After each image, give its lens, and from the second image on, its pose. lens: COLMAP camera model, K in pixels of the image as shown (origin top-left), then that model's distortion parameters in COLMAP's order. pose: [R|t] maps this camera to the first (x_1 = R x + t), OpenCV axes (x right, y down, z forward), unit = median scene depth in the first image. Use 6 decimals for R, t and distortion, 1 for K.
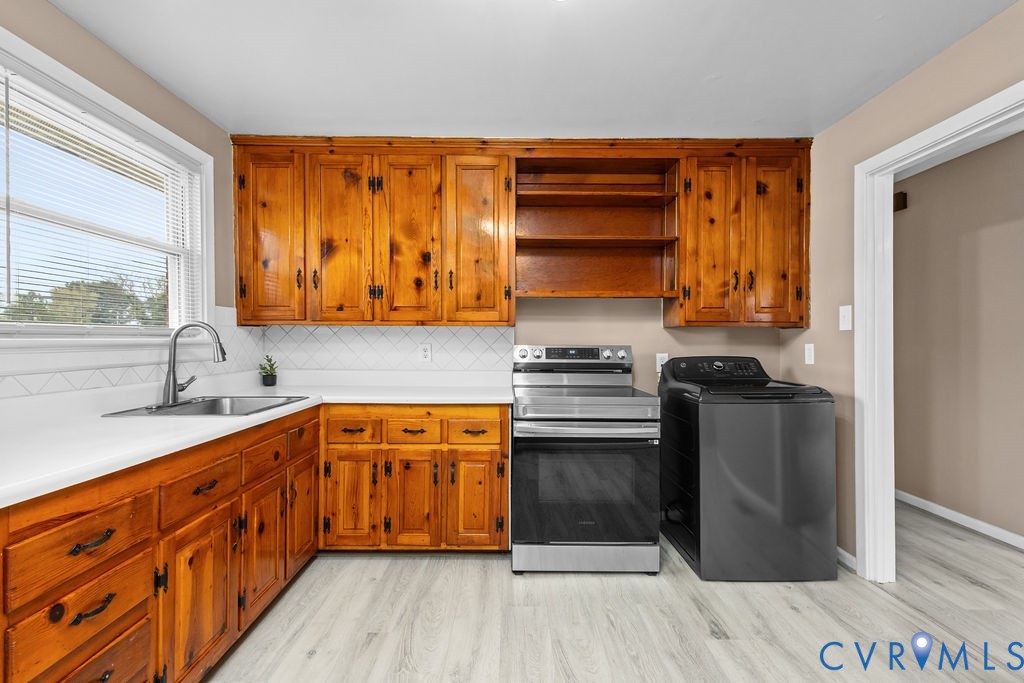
lens RADIAL K [[472.6, 0, 509.2], [0, 472.6, 337.3], [0, 0, 1]] dist [-0.000300, -0.000425]
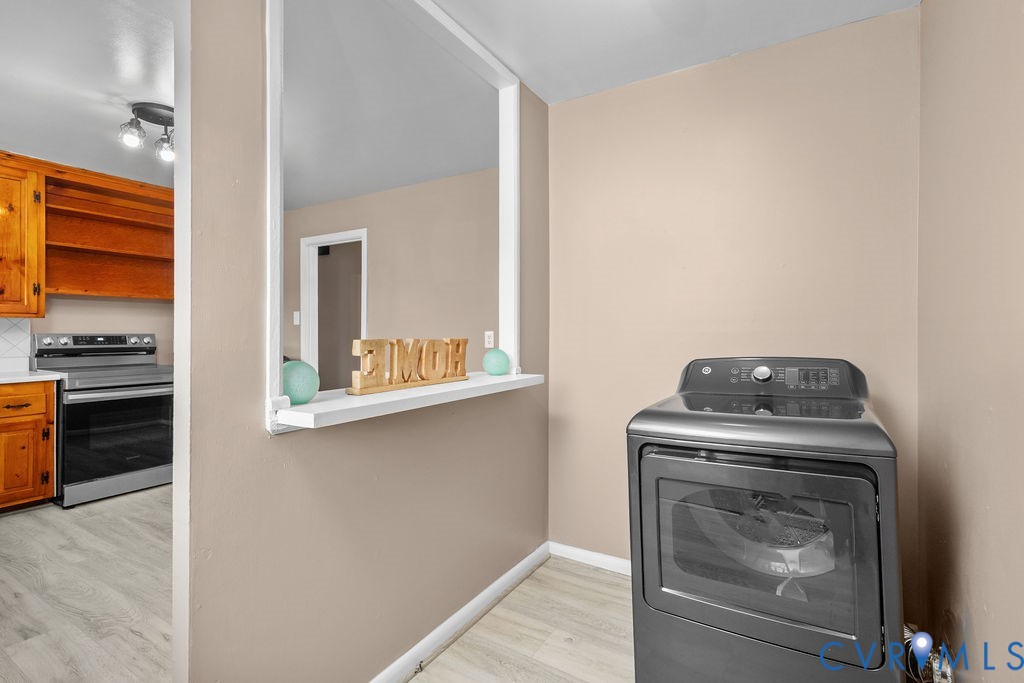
lens RADIAL K [[472.6, 0, 509.2], [0, 472.6, 337.3], [0, 0, 1]] dist [-0.000300, -0.000425]
pose [[0.521214, -0.012192, 0.853339, -0.437474], [-0.008603, 0.999772, 0.019539, -0.009272], [-0.853383, -0.017526, 0.520990, -0.681686]]
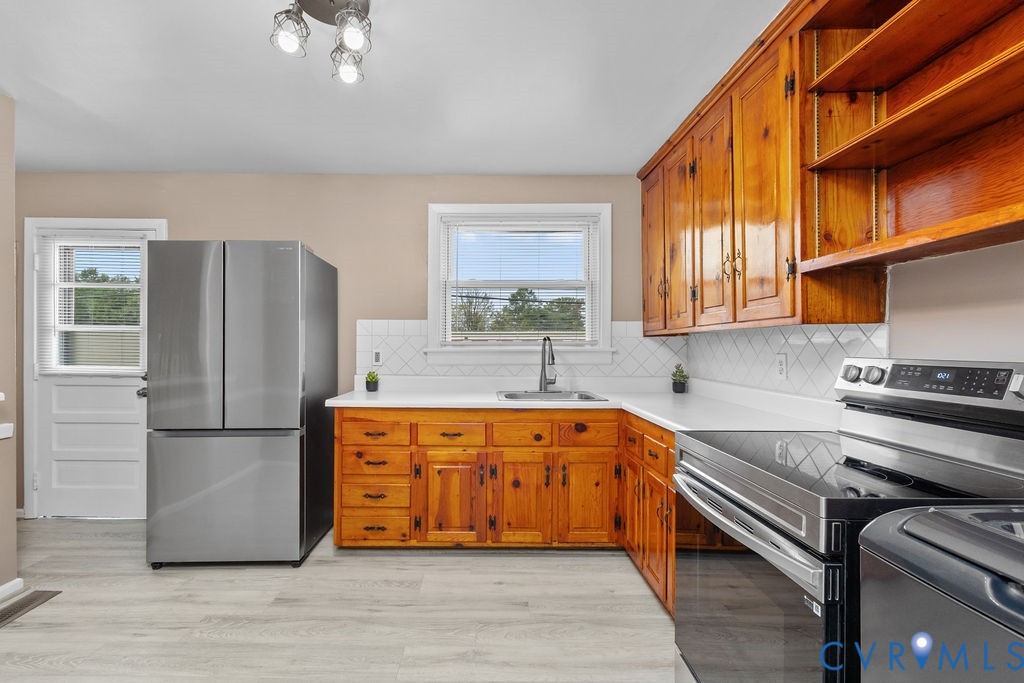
lens RADIAL K [[497.6, 0, 499.6], [0, 497.6, 346.9], [0, 0, 1]] dist [0.001342, -0.000002]
pose [[-0.007920, -0.005515, -0.999953, 0.693786], [0.005577, 0.999969, -0.005559, 0.005967], [0.999953, -0.005620, -0.007889, 0.710194]]
